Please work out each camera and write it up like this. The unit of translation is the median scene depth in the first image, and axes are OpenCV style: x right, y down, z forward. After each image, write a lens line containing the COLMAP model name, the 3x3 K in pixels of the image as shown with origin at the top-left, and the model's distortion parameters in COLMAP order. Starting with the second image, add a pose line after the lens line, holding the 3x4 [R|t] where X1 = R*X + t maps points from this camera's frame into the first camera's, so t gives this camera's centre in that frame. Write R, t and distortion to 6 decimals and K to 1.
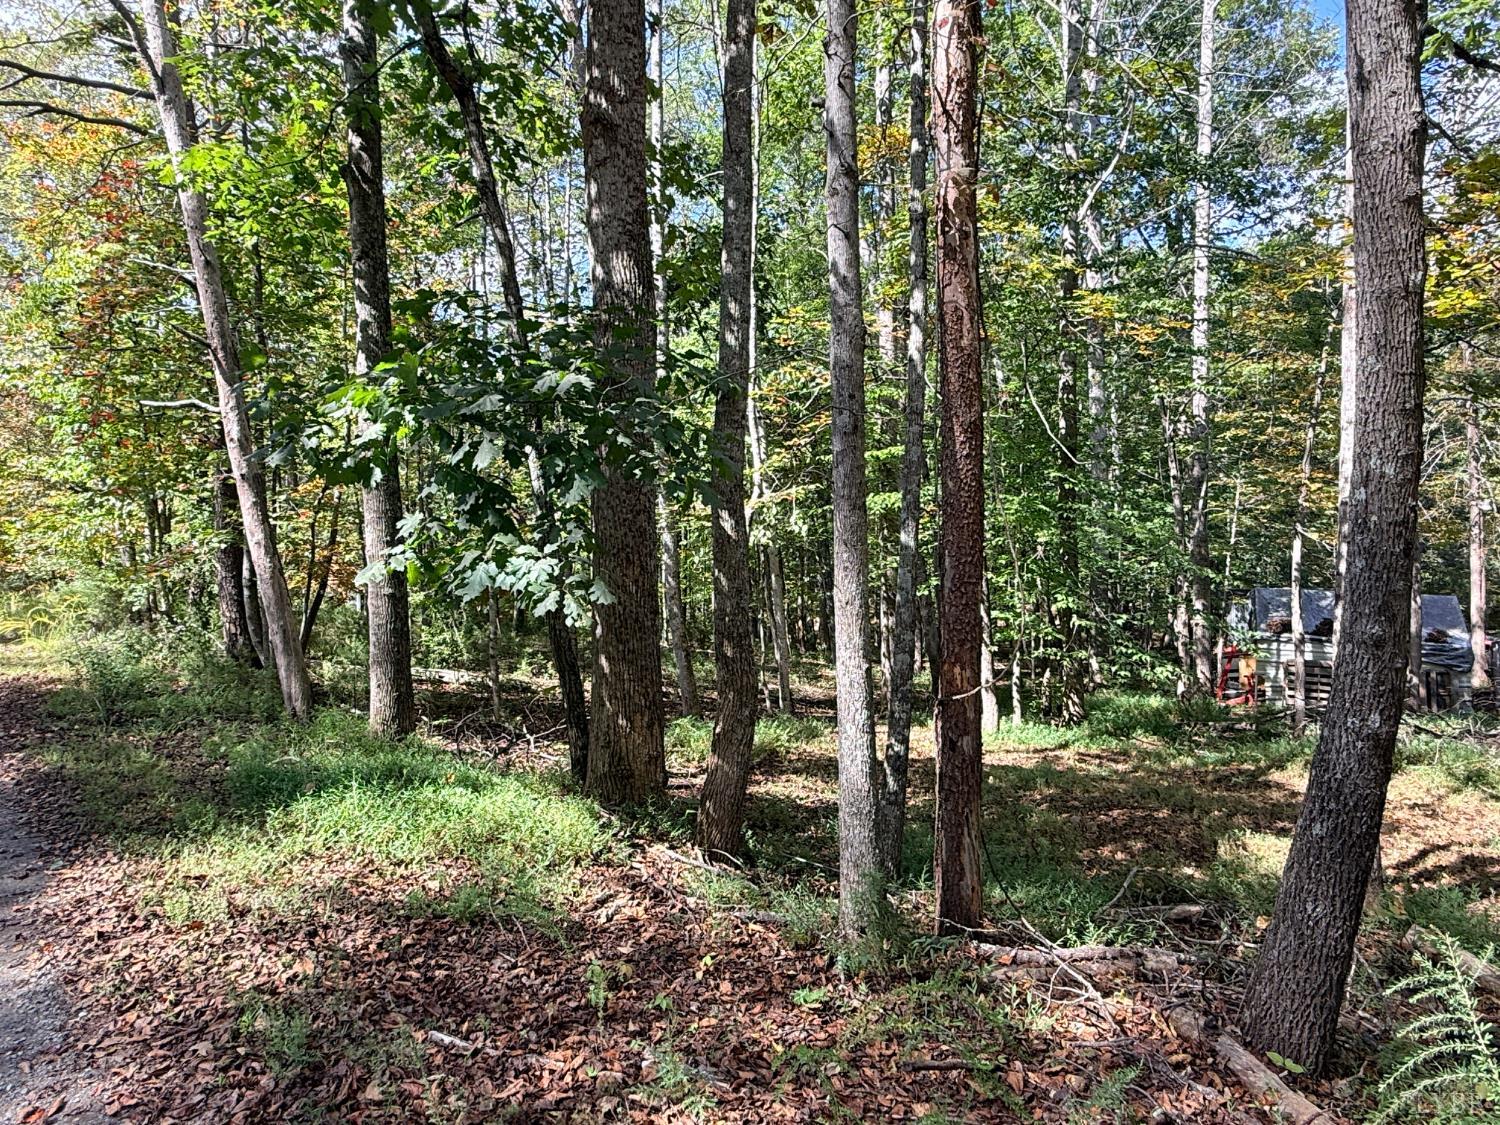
lens RADIAL K [[965.4, 0, 758.1], [0, 965.4, 558.6], [0, 0, 1]] dist [0.019354, -0.000581]
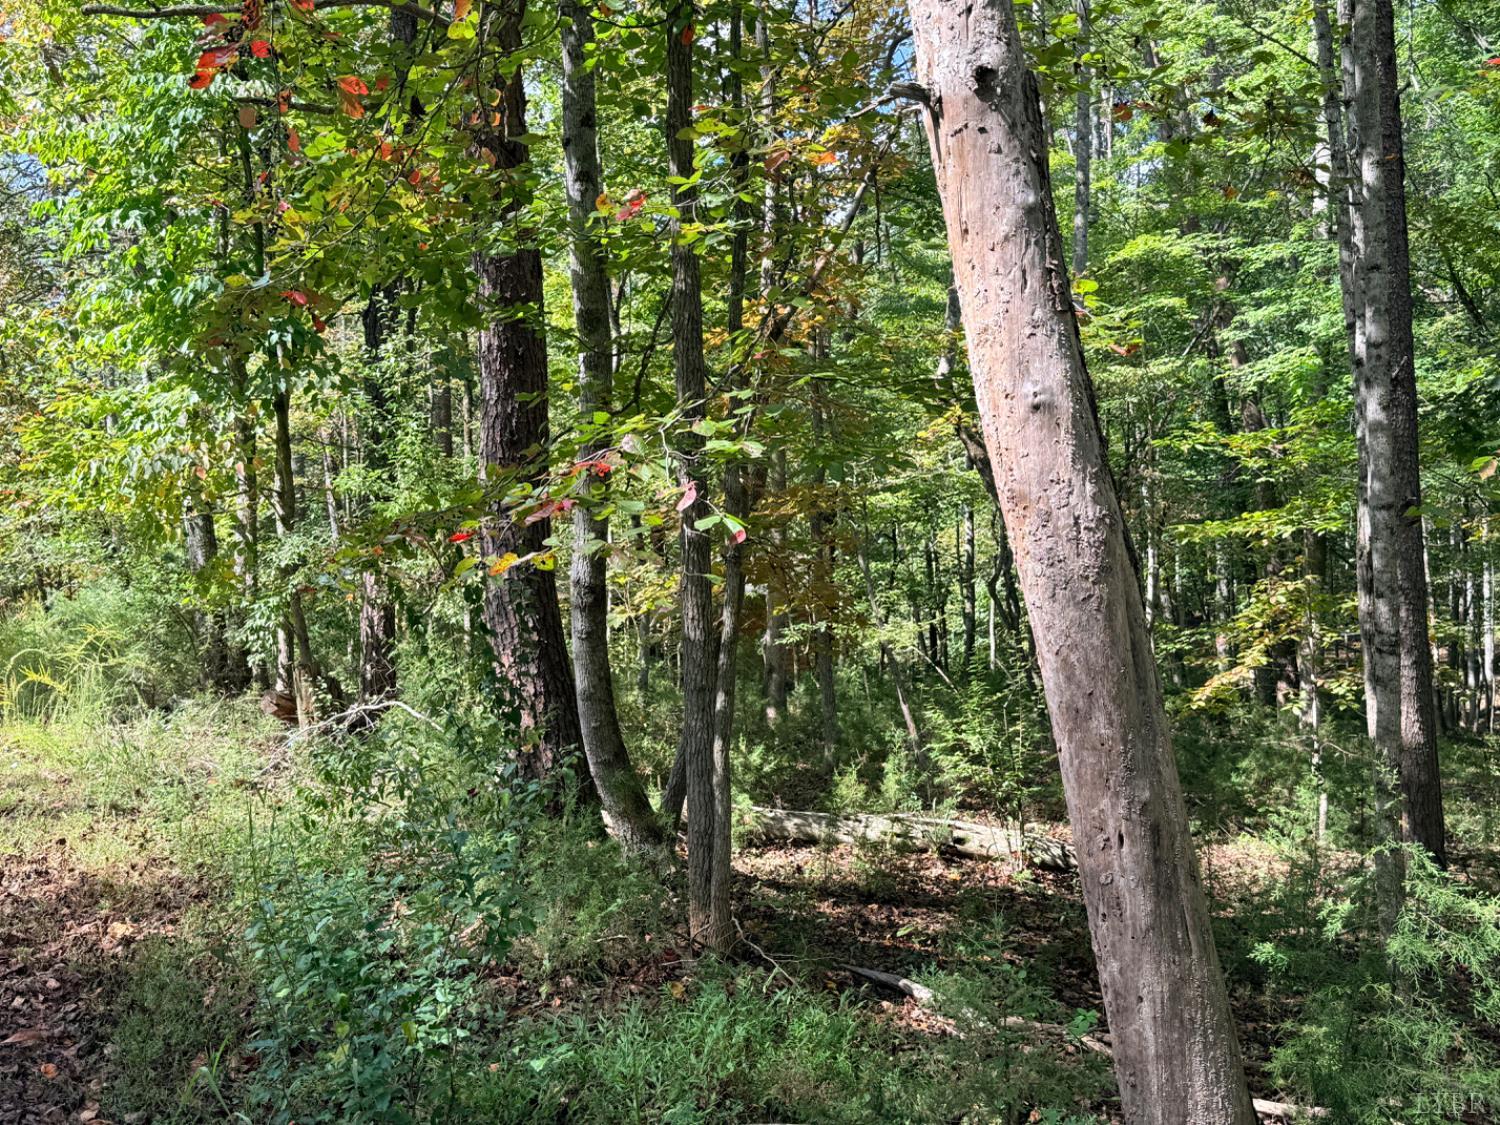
lens RADIAL K [[1551.4, 0, 745.8], [0, 1551.4, 564.3], [0, 0, 1]] dist [0.072720, 0.000000]
pose [[0.981388, 0.010831, -0.191731, -0.544196], [-0.011956, 0.999917, -0.004713, 0.022443], [0.191664, 0.006917, 0.981436, 0.699103]]
